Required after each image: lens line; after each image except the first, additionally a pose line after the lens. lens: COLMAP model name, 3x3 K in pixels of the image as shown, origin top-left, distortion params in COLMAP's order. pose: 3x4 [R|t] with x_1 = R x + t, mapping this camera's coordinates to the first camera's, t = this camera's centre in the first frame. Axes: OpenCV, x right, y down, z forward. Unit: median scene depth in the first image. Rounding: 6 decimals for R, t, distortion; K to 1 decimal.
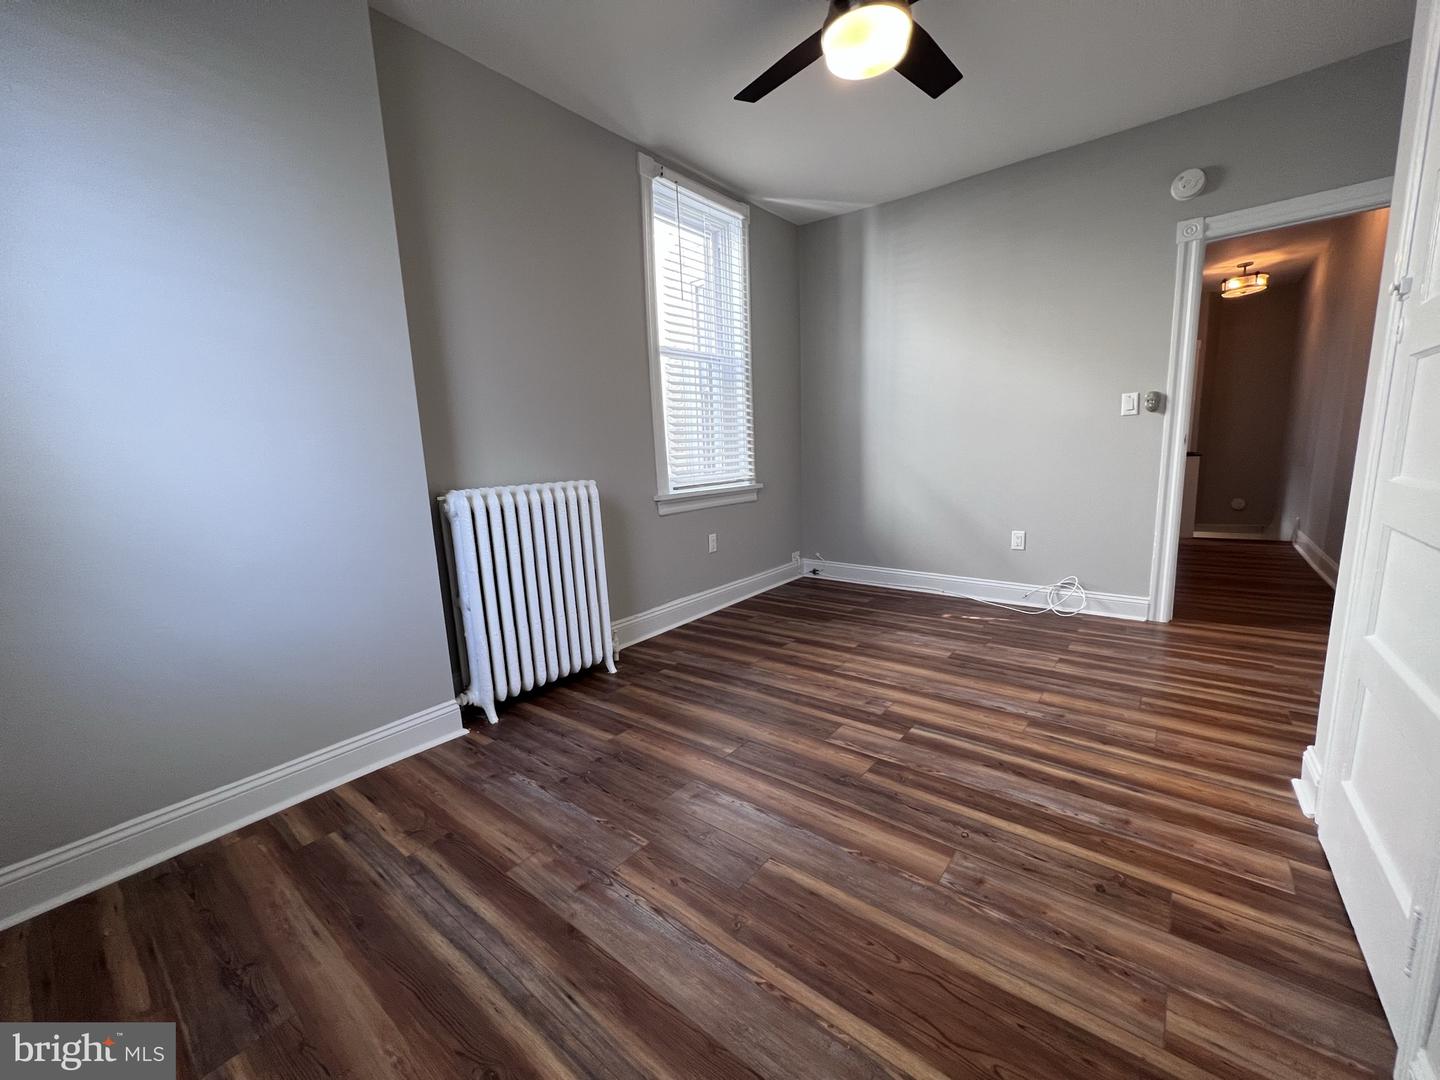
lens RADIAL K [[571.3, 0, 722.6], [0, 571.3, 542.7], [0, 0, 1]] dist [0.000077, -0.000239]
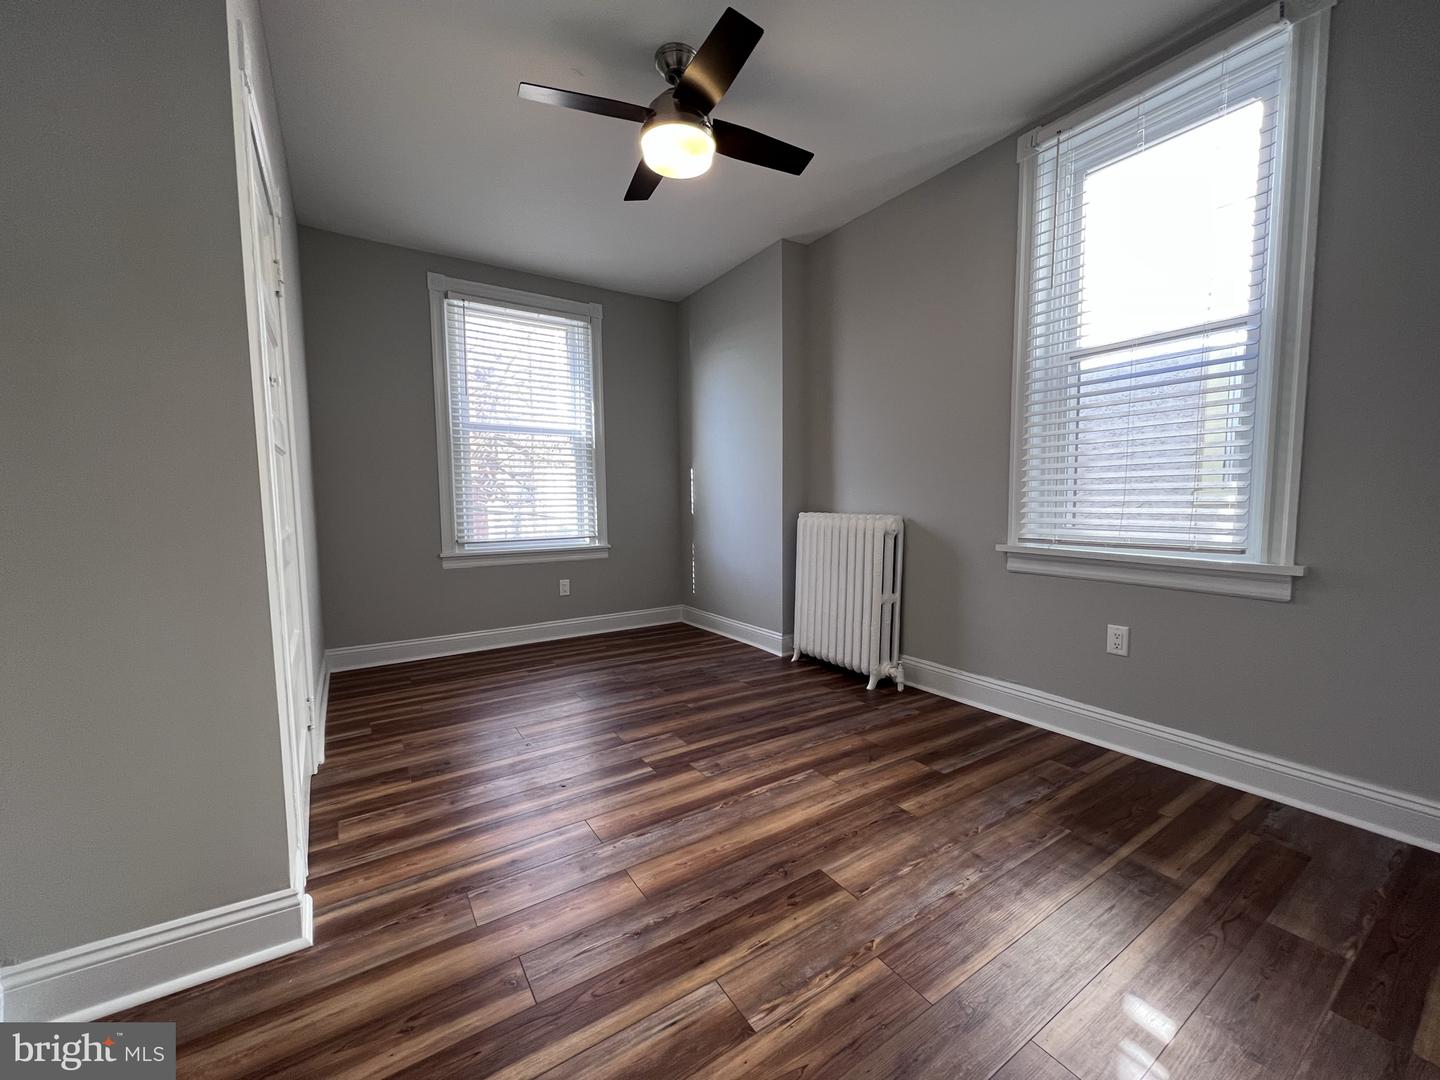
lens RADIAL K [[578.0, 0, 732.2], [0, 578.0, 543.2], [0, 0, 1]] dist [-0.001843, 0.000657]
pose [[-0.295183, 0.117854, -0.948144, 0.989112], [-0.137596, 0.976775, 0.164250, -0.211555], [0.945481, 0.178945, -0.272111, 1.086525]]
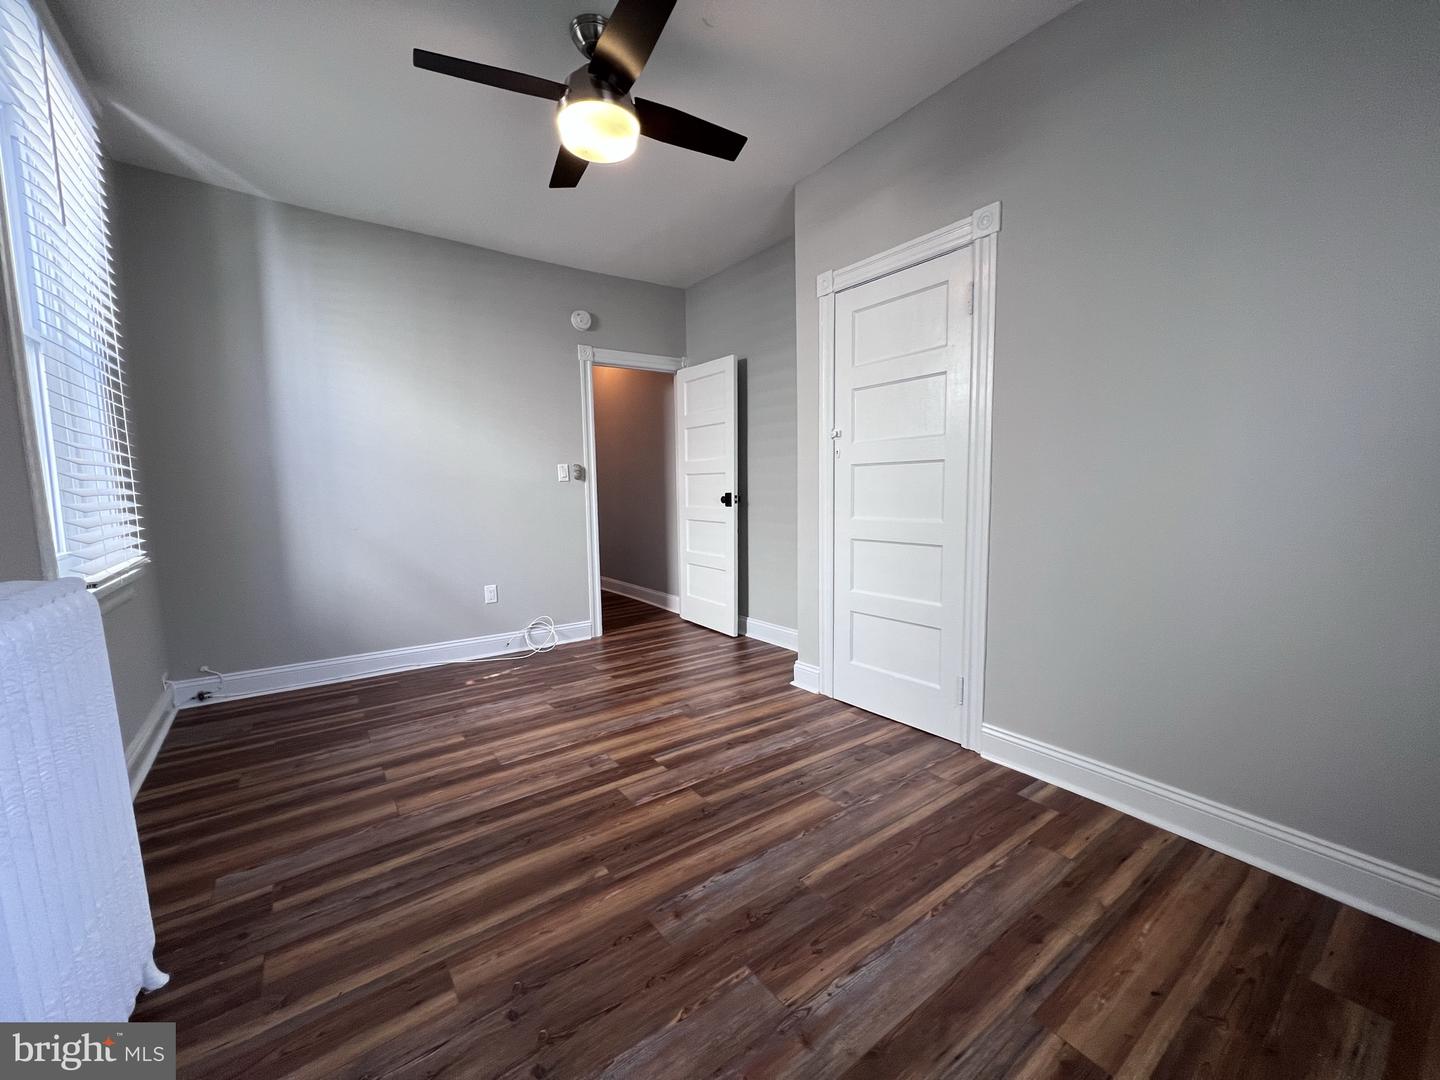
lens RADIAL K [[578.0, 0, 720.4], [0, 578.0, 540.9], [0, 0, 1]] dist [-0.001843, 0.000657]
pose [[0.263855, -0.055741, 0.962950, -0.543055], [0.162405, 0.986644, 0.012612, -0.063716], [-0.950792, 0.153060, 0.269384, 0.420979]]
